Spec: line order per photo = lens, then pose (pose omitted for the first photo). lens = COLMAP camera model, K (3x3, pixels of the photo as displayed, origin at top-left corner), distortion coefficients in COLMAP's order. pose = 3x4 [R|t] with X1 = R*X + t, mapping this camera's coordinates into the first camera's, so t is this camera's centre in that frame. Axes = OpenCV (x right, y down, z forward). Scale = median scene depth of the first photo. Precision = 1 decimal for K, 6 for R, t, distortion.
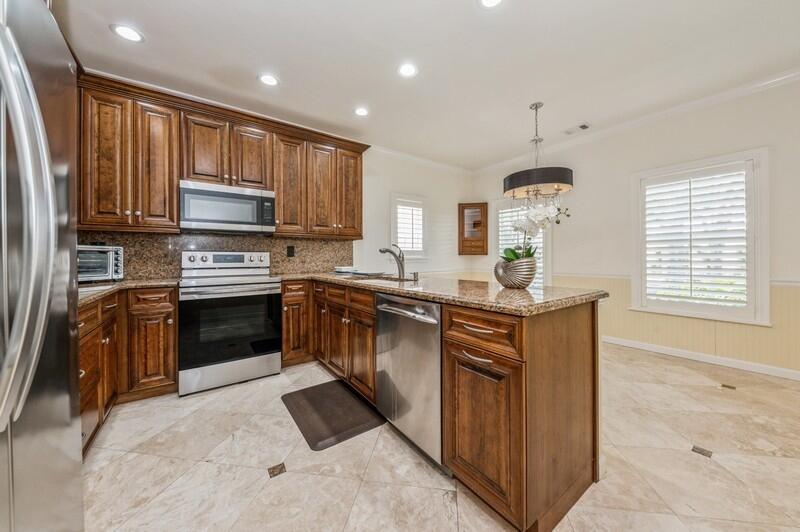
lens RADIAL K [[280.6, 0, 403.4], [0, 280.6, 256.2], [0, 0, 1]] dist [0.007801, -0.007284]
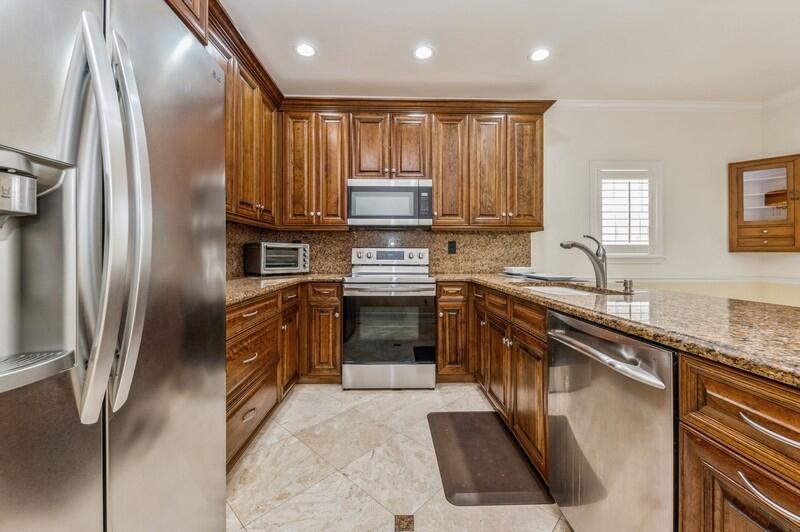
lens RADIAL K [[316.9, 0, 400.6], [0, 316.9, 251.5], [0, 0, 1]] dist [0.004901, -0.000219]
pose [[0.820772, 0.000330, -0.571255, 0.031398], [-0.003939, 0.999979, -0.005081, 0.000932], [0.571242, 0.006421, 0.820757, 0.146510]]
